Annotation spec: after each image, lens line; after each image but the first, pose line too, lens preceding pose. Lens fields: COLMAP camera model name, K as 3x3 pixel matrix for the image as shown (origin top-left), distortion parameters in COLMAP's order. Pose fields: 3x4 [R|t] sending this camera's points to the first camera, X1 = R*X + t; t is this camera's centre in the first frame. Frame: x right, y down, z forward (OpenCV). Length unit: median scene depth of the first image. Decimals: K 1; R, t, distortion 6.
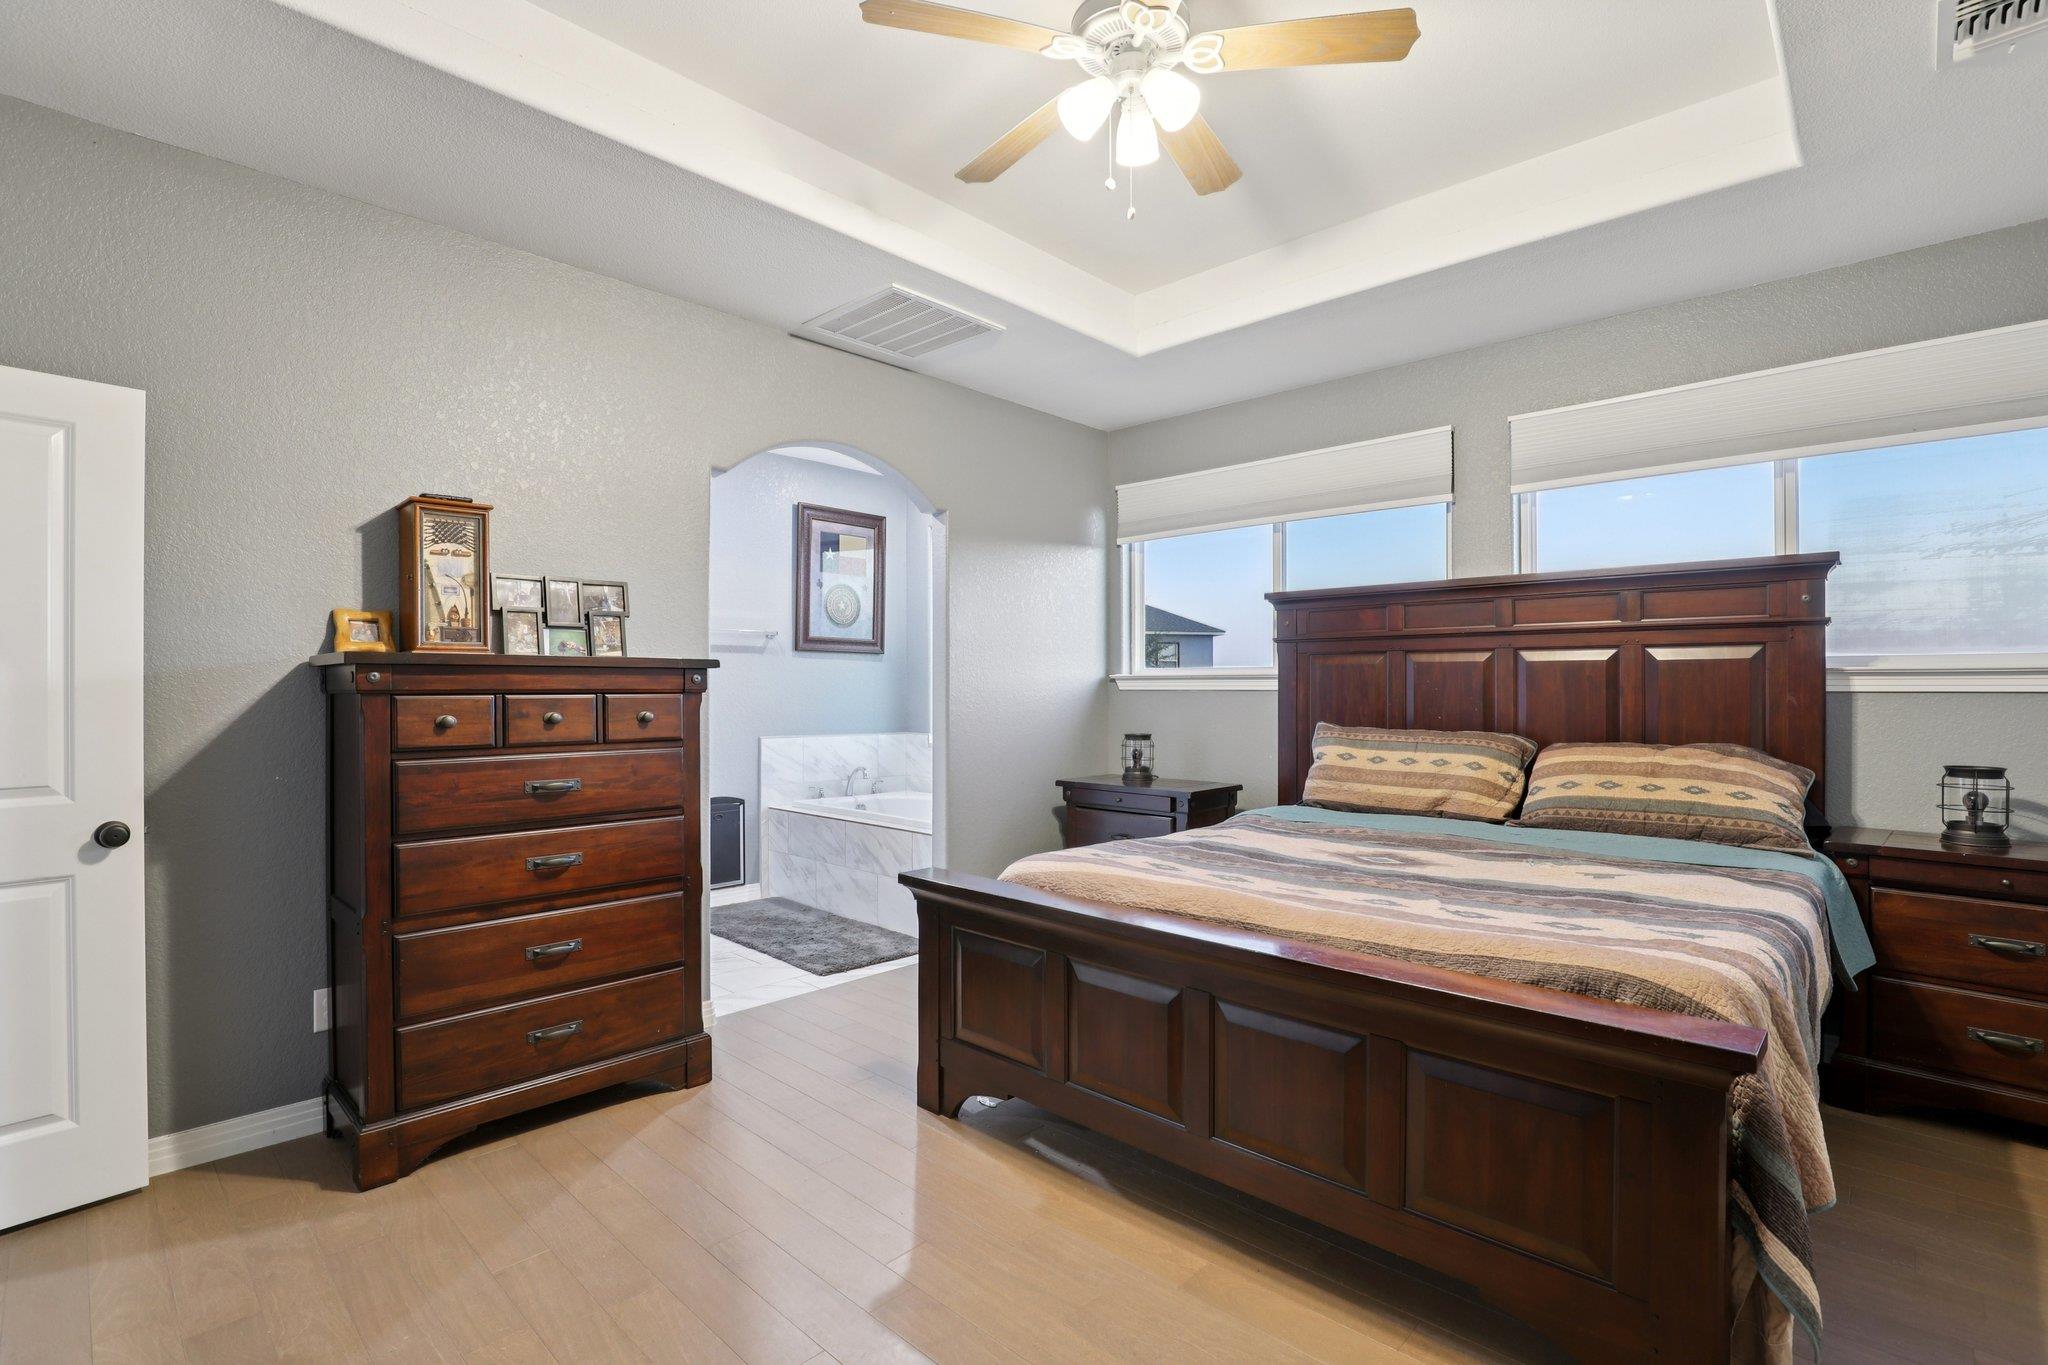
lens RADIAL K [[939.7, 0, 1028.1], [0, 939.7, 684.6], [0, 0, 1]] dist [-0.020953, 0.005619]
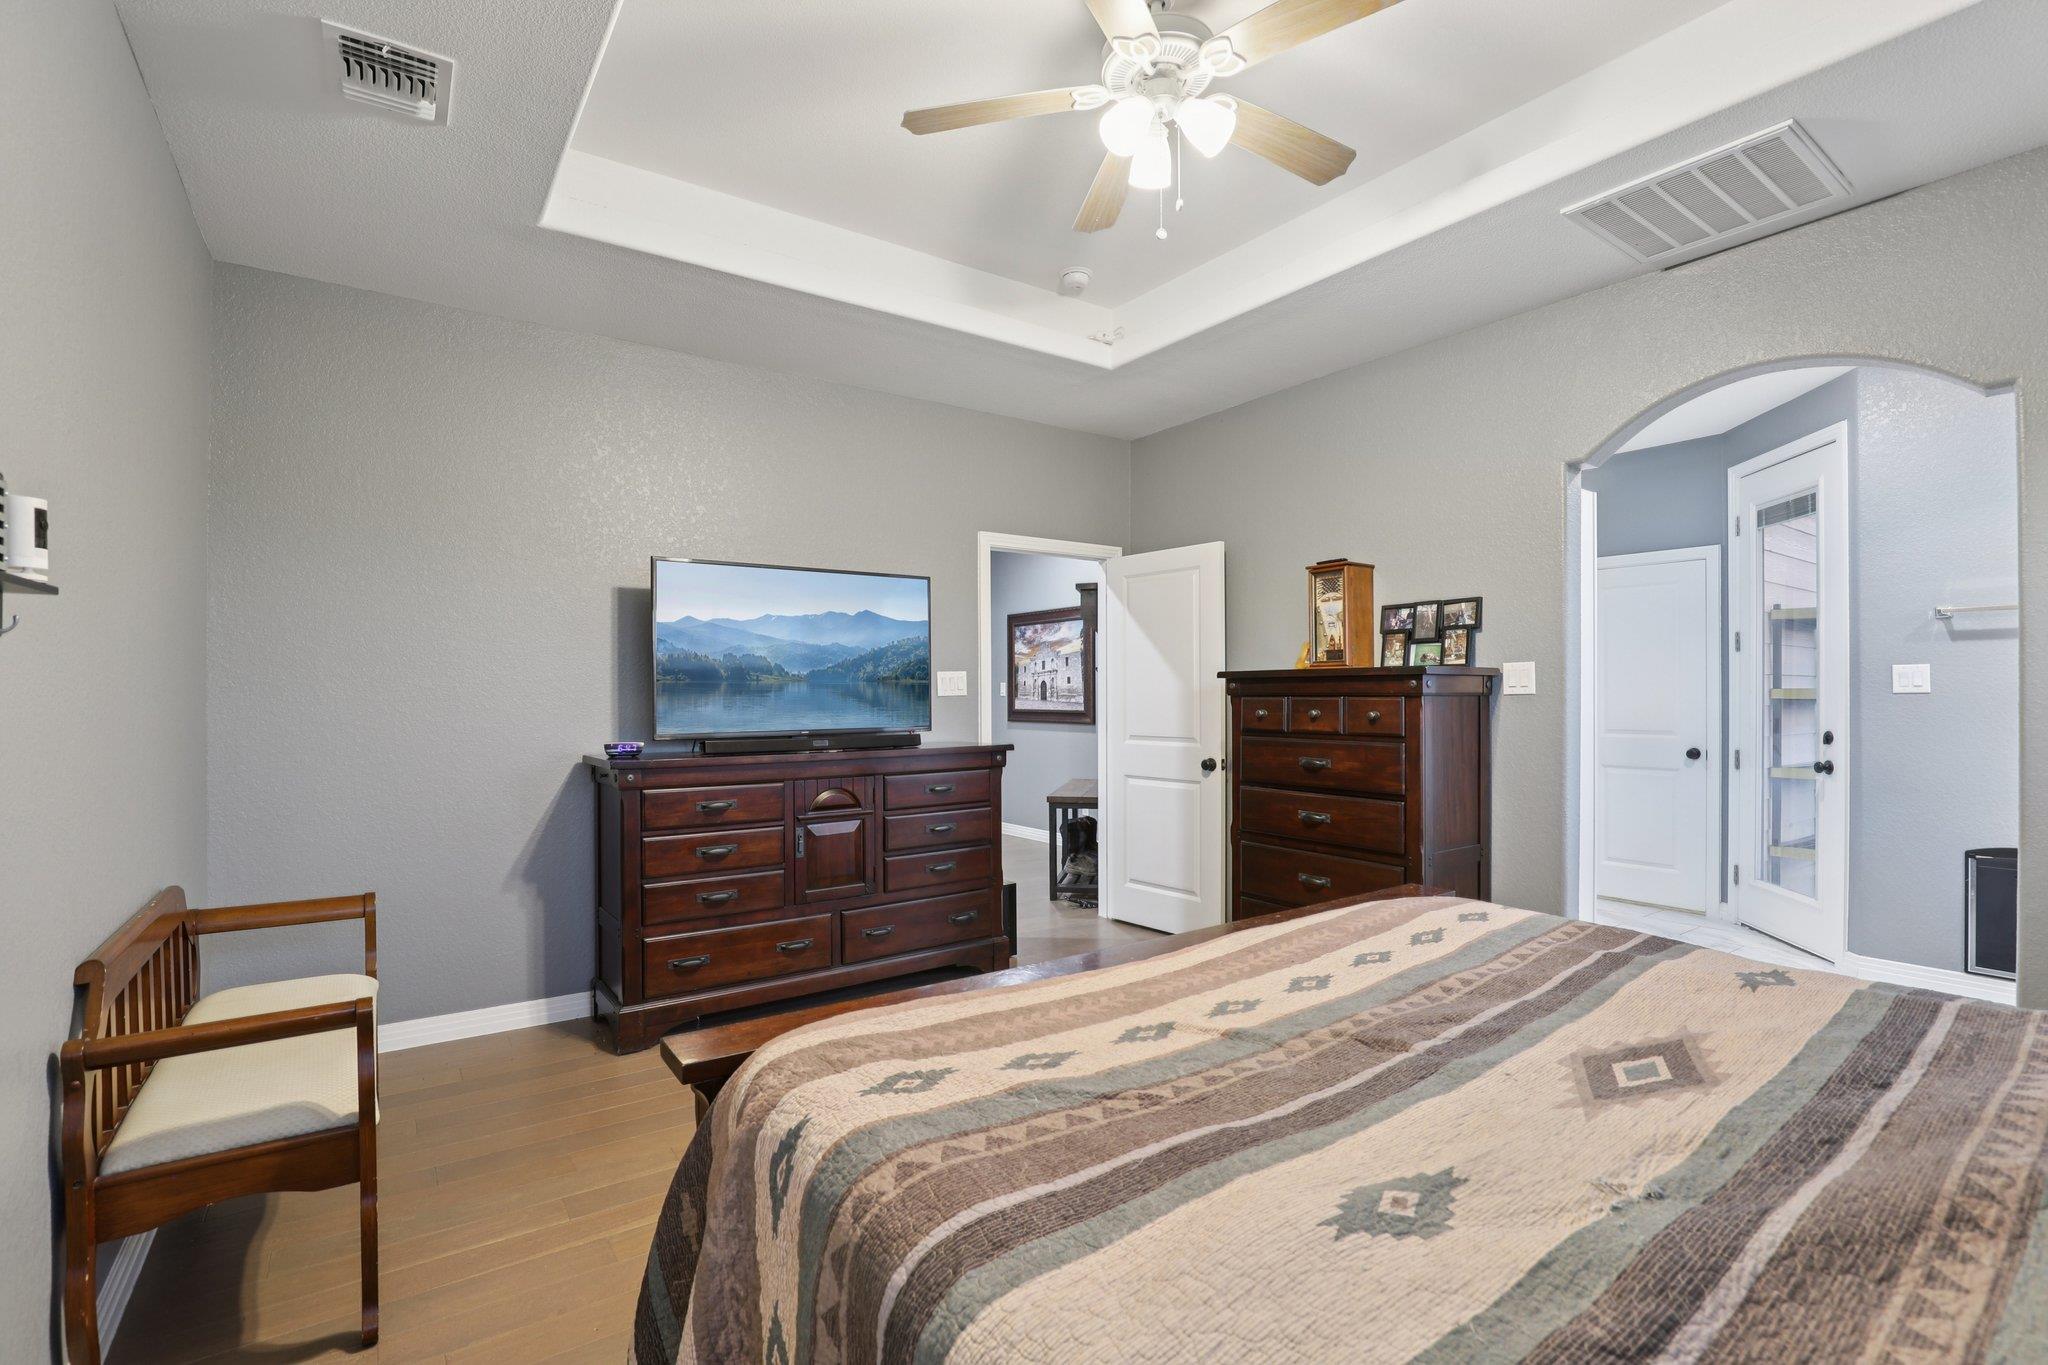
lens RADIAL K [[939.7, 0, 1028.1], [0, 939.7, 684.6], [0, 0, 1]] dist [-0.020953, 0.005619]
pose [[-0.182017, -0.005437, -0.983280, 0.804043], [0.007108, 0.999951, -0.006845, -0.000828], [0.983270, -0.008235, -0.181970, 0.713467]]
